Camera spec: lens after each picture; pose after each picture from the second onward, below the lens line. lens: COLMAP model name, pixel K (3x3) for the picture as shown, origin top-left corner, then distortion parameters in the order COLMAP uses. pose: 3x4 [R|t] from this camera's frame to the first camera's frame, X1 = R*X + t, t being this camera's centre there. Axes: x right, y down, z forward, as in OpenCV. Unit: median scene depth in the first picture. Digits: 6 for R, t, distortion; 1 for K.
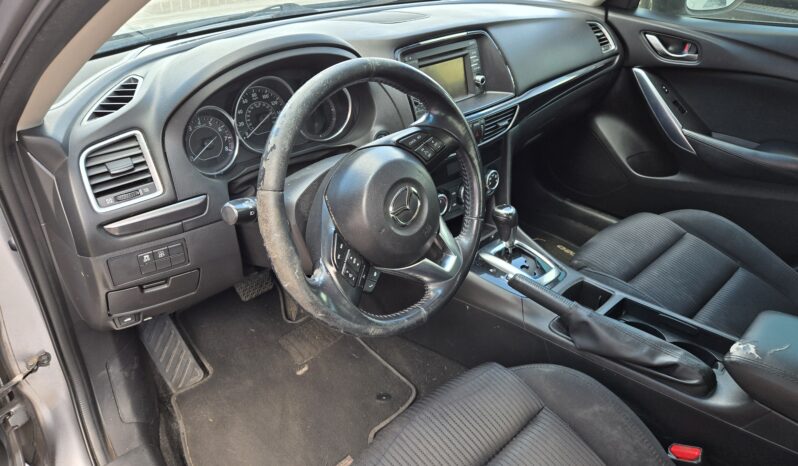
lens RADIAL K [[530.2, 0, 383.7], [0, 530.2, 247.8], [0, 0, 1]] dist [0.005435, -0.000365]
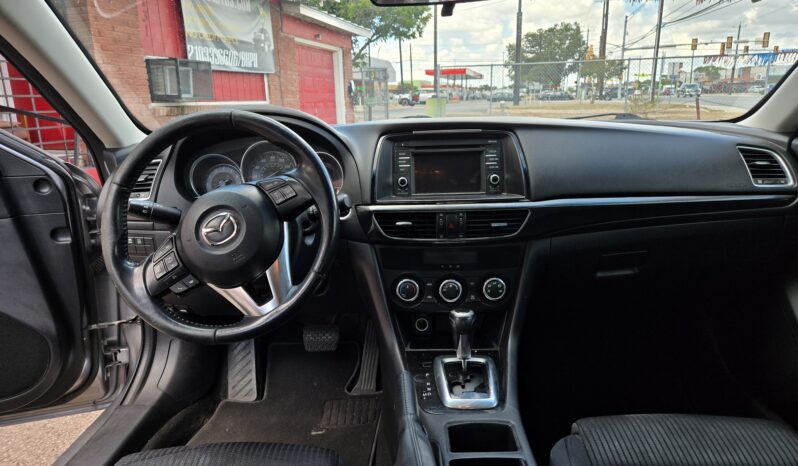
lens RADIAL K [[530.2, 0, 383.7], [0, 530.2, 247.8], [0, 0, 1]] dist [0.005435, -0.000365]
pose [[0.730545, 0.177321, -0.659440, 0.689766], [-0.351414, 0.925632, -0.140407, -0.001824], [0.585502, 0.334310, 0.738529, 0.232840]]
